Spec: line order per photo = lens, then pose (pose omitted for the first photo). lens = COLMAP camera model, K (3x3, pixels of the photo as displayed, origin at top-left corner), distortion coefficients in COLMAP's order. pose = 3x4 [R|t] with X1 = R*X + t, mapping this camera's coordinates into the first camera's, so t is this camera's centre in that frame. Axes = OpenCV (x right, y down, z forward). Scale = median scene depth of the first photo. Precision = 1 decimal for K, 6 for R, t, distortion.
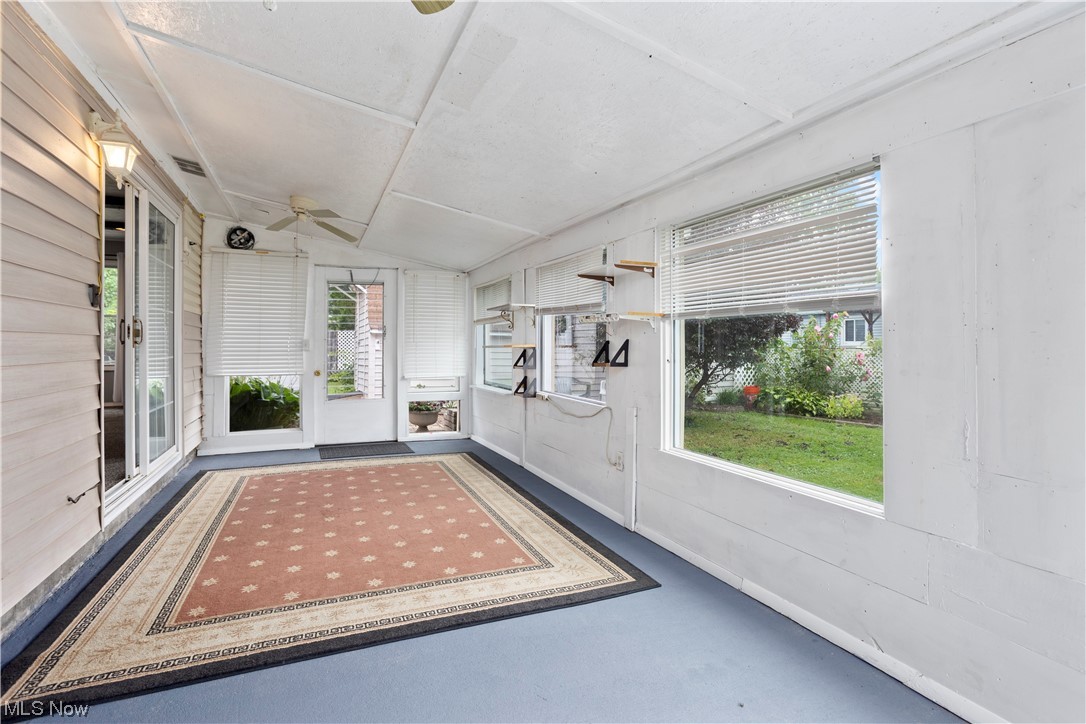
lens RADIAL K [[524.6, 0, 546.6], [0, 524.6, 339.1], [0, 0, 1]] dist [0.000083, 0.000107]
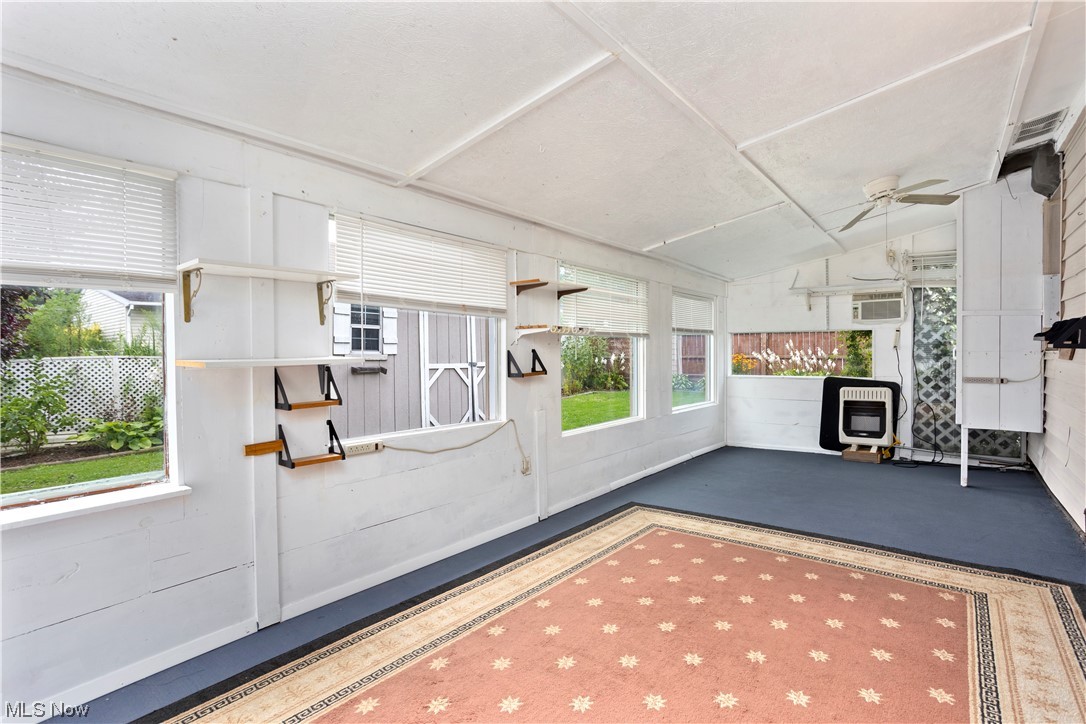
lens RADIAL K [[533.4, 0, 547.5], [0, 533.4, 362.9], [0, 0, 1]] dist [-0.002366, -0.000108]
pose [[-0.479088, -0.001607, 0.877766, -1.003614], [-0.002771, 0.999996, 0.000319, 0.034499], [-0.877763, -0.002279, -0.479090, 1.829647]]
